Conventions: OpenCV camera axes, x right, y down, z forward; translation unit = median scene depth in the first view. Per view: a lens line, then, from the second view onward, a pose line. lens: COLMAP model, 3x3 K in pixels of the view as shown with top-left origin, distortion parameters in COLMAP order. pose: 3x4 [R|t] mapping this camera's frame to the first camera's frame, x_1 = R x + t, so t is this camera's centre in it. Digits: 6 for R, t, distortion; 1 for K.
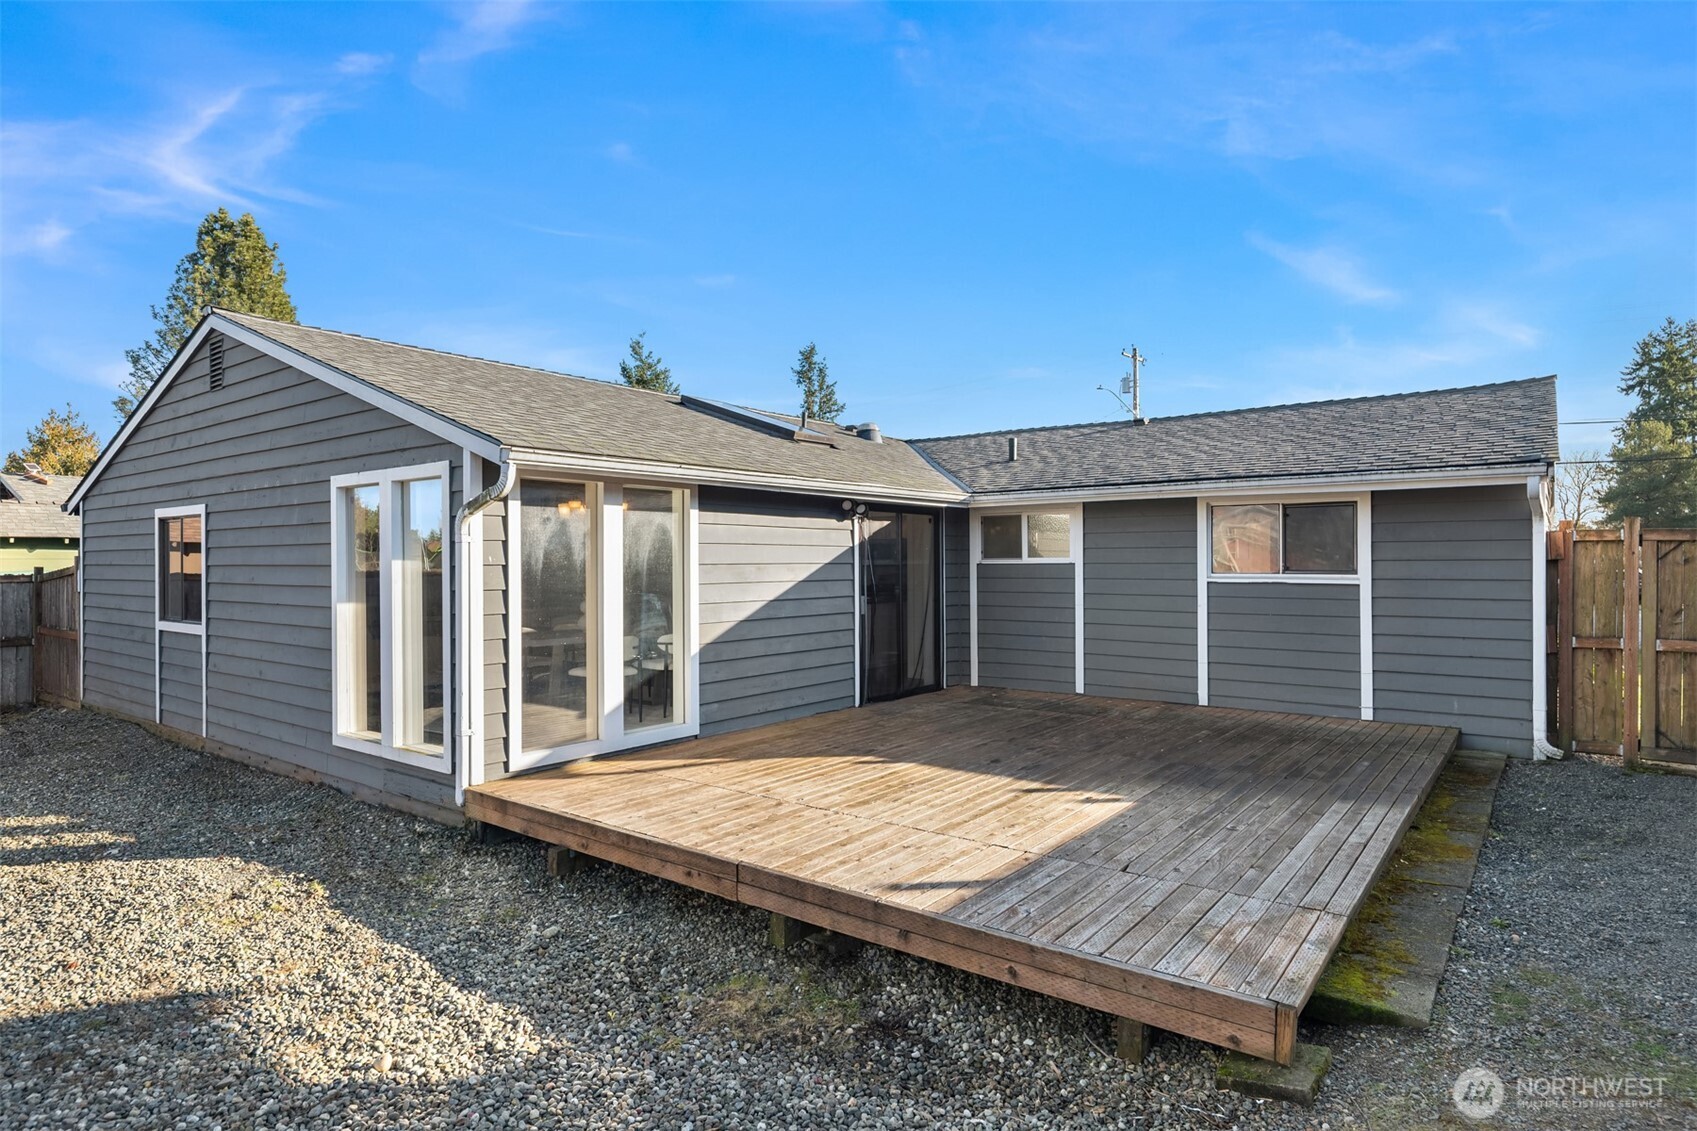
lens RADIAL K [[936.3, 0, 853.6], [0, 936.3, 572.1], [0, 0, 1]] dist [0.015186, -0.026582]
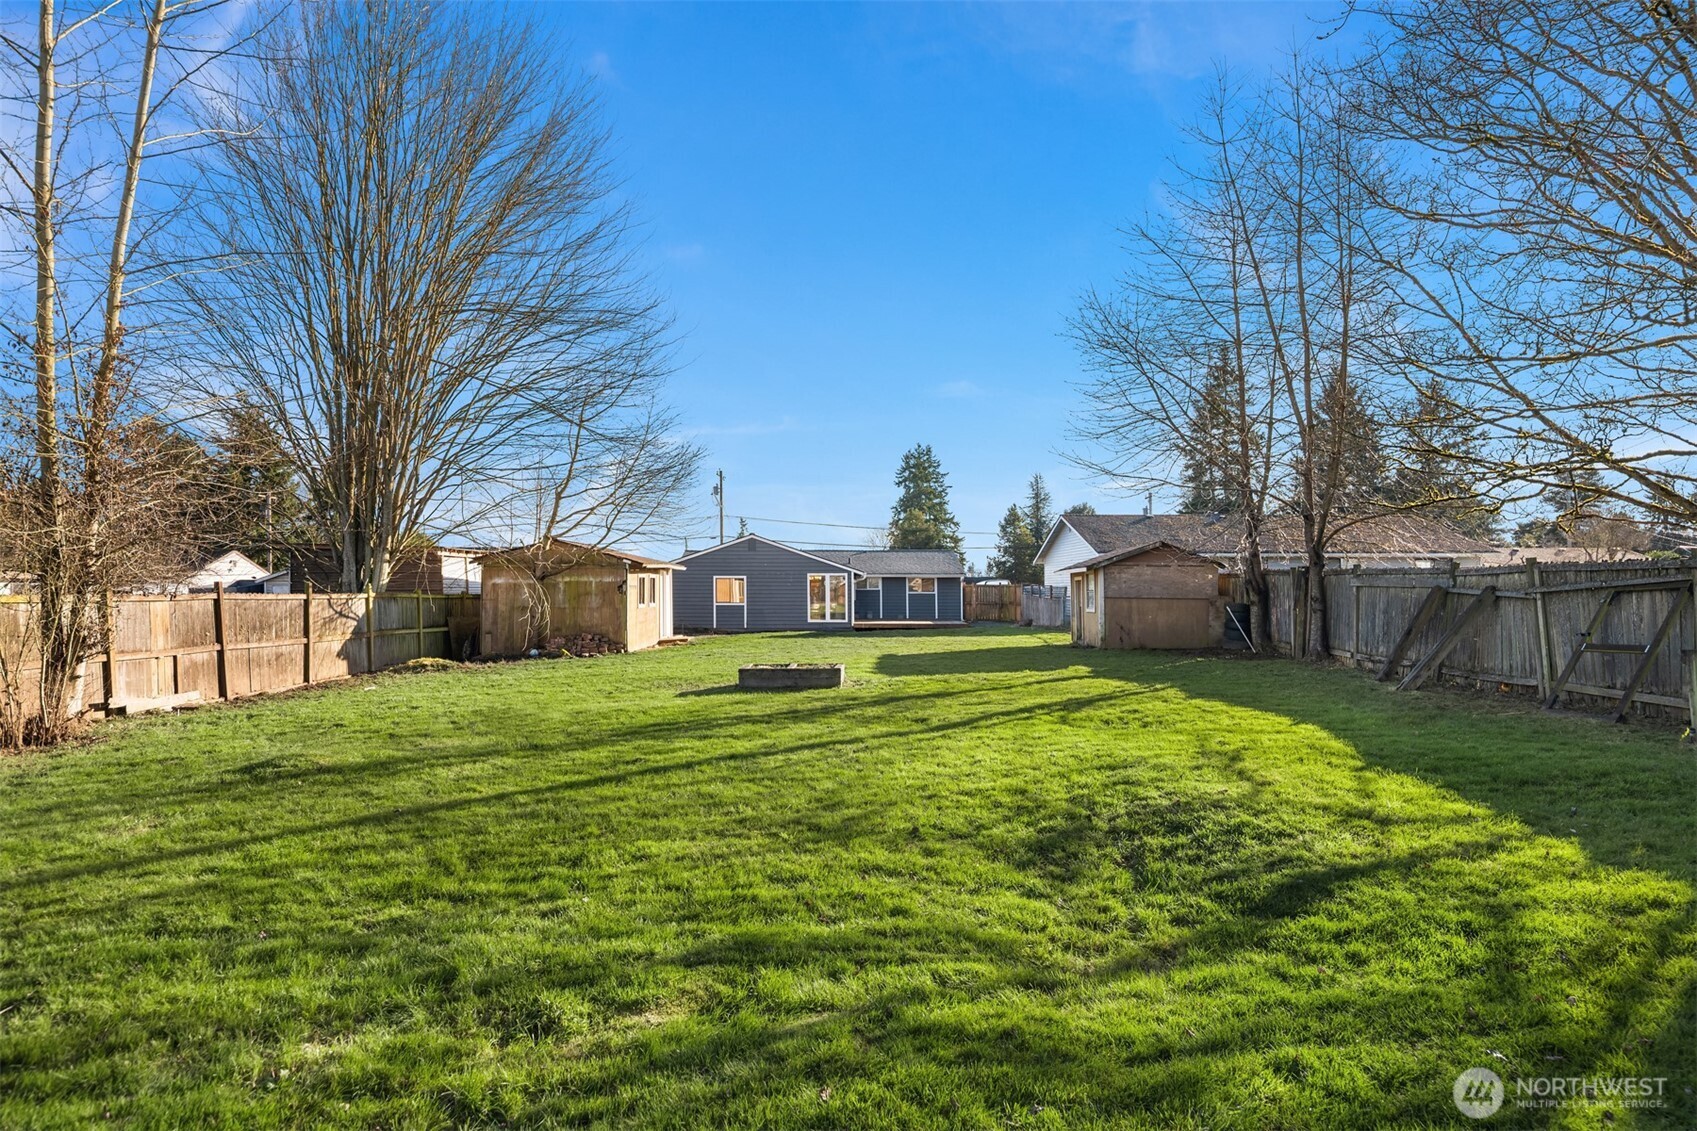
lens RADIAL K [[936.3, 0, 853.6], [0, 936.3, 572.1], [0, 0, 1]] dist [0.015186, -0.026582]
pose [[0.784699, 0.014430, 0.619708, -0.391796], [0.001055, 0.999696, -0.024614, 0.004409], [-0.619876, 0.019968, 0.784446, -0.377317]]
